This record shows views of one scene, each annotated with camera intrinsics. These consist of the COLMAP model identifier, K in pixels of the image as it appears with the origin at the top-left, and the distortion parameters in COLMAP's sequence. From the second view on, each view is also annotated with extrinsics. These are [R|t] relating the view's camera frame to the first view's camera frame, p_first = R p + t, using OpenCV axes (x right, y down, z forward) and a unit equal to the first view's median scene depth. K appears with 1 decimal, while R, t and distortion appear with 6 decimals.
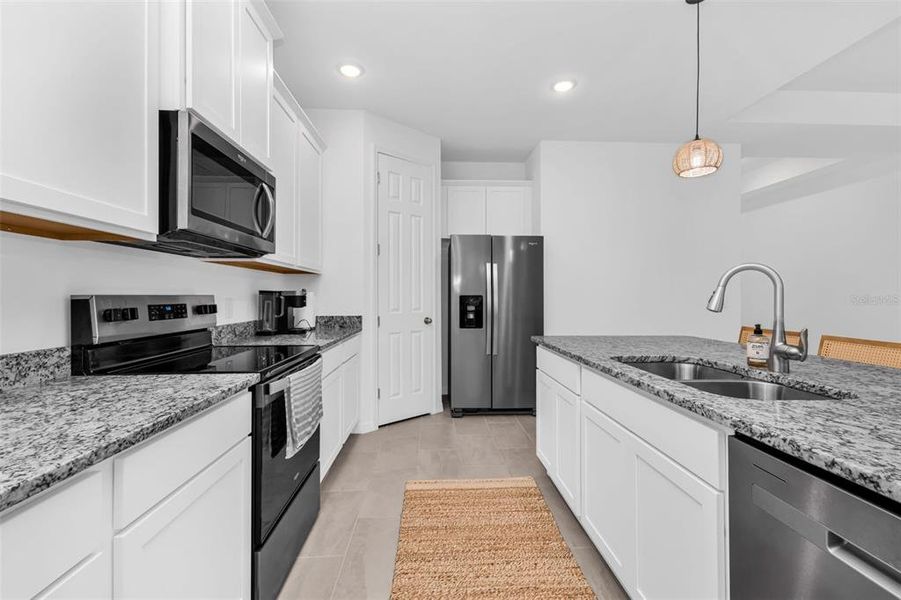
lens RADIAL K [[390.9, 0, 448.1], [0, 390.9, 295.7], [0, 0, 1]] dist [0.013049, -0.003096]
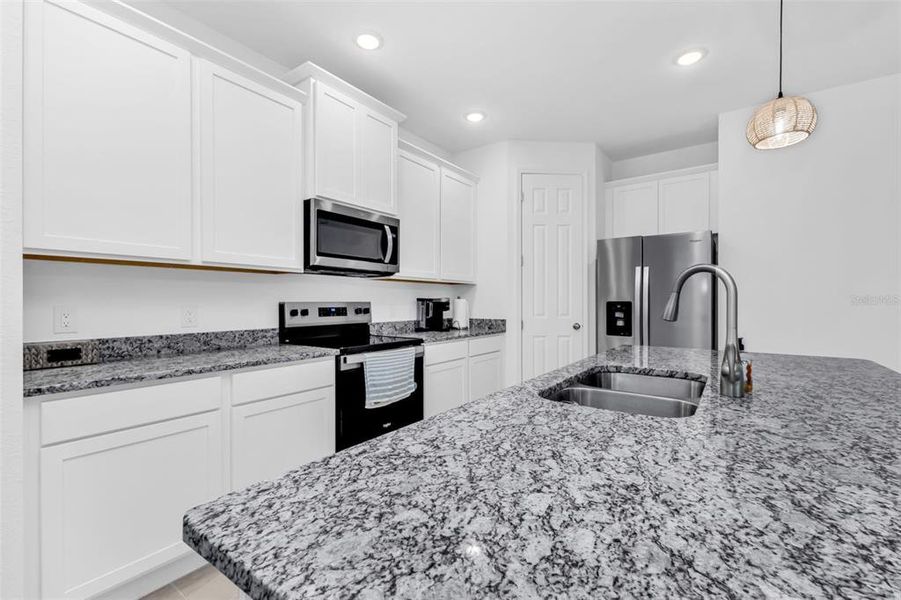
lens RADIAL K [[390.9, 0, 452.9], [0, 390.9, 302.0], [0, 0, 1]] dist [0.013049, -0.003096]
pose [[0.785931, -0.000256, -0.618314, 0.415744], [0.001393, 0.999998, 0.001357, -0.001598], [0.618313, -0.001927, 0.785930, 0.001415]]
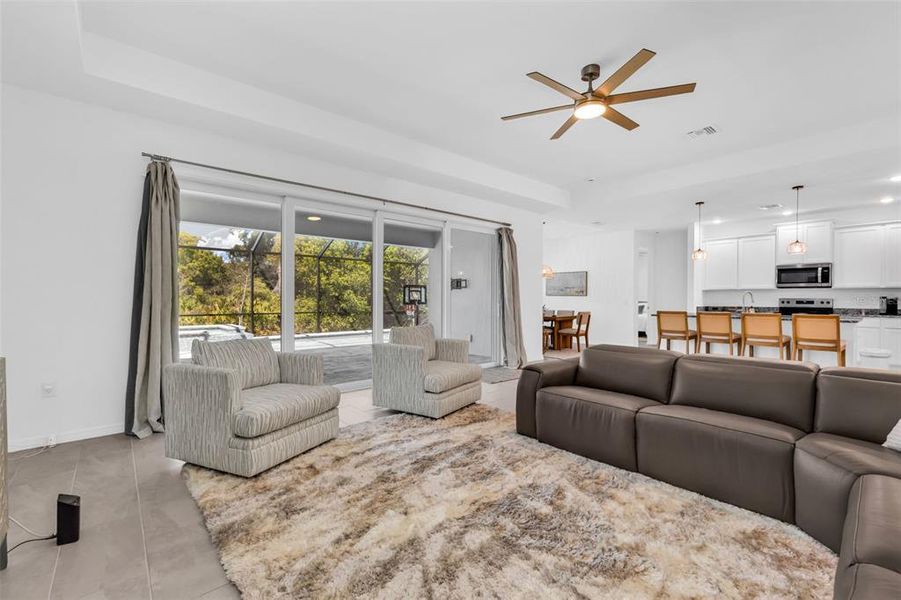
lens RADIAL K [[390.9, 0, 451.3], [0, 390.9, 300.1], [0, 0, 1]] dist [0.013049, -0.003096]
pose [[-0.783153, 0.002600, -0.621824, 2.912636], [-0.001247, 0.999983, 0.005752, -0.002731], [0.621828, 0.005280, -0.783136, 1.139748]]
